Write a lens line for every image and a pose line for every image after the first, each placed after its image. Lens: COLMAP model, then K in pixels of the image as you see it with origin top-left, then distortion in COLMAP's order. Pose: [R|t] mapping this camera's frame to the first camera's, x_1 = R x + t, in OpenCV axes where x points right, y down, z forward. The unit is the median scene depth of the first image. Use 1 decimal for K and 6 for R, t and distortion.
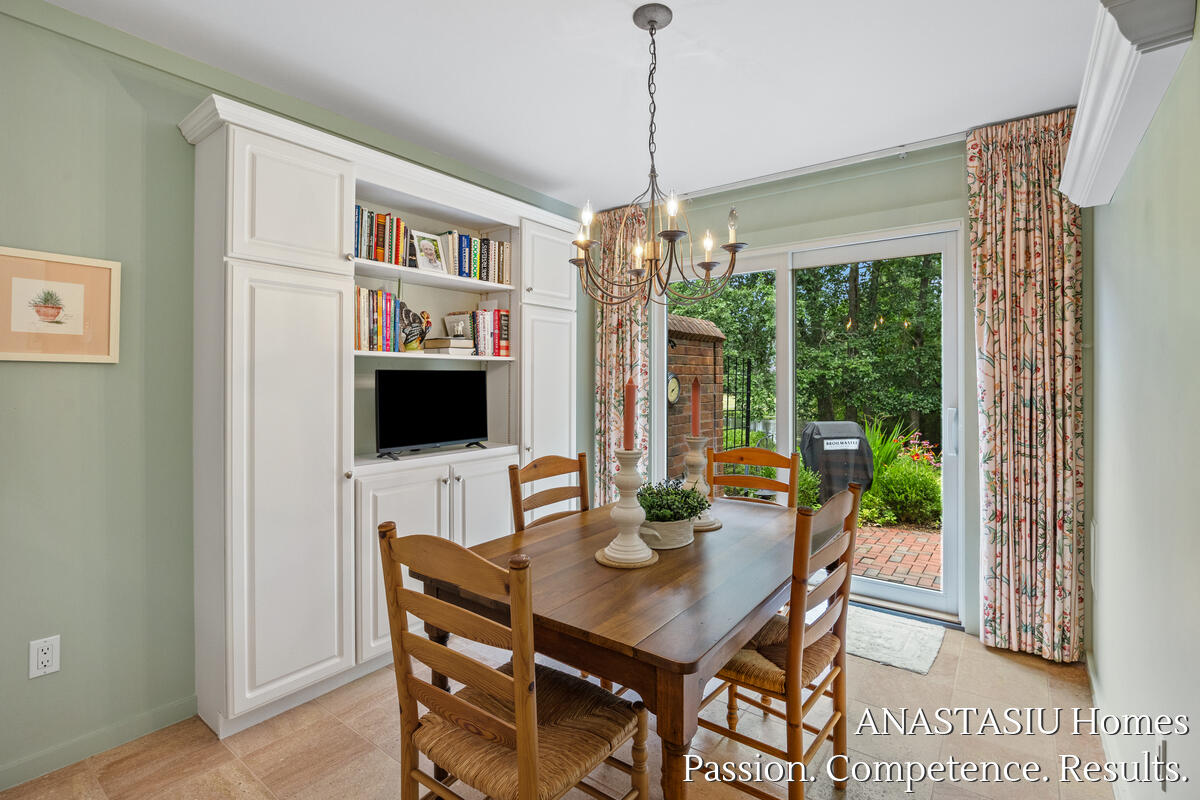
lens RADIAL K [[553.9, 0, 611.9], [0, 553.9, 378.2], [0, 0, 1]] dist [-0.012048, 0.000019]
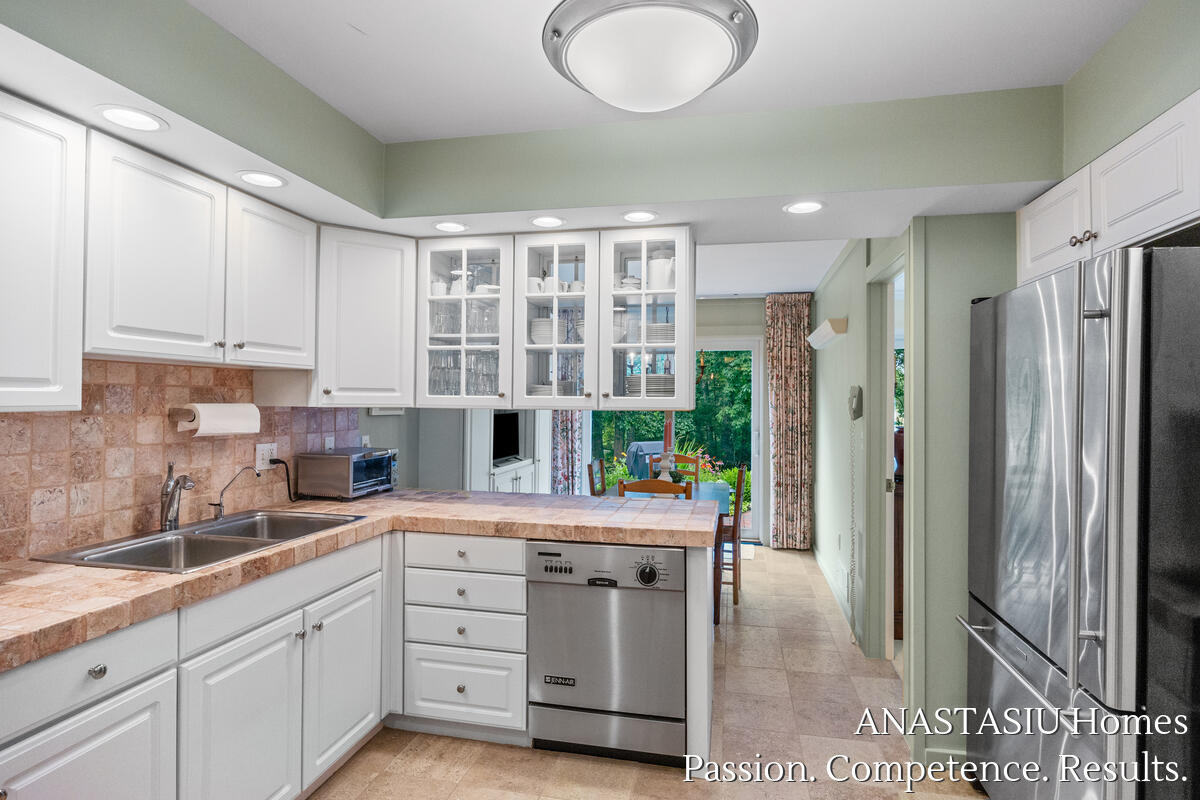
lens RADIAL K [[620.3, 0, 609.7], [0, 620.3, 392.6], [0, 0, 1]] dist [-0.005223, -0.000224]
pose [[0.910111, 0.012528, 0.414175, -0.857822], [-0.008953, 0.999904, -0.010572, -0.063299], [-0.414268, 0.005914, 0.910136, -0.872425]]
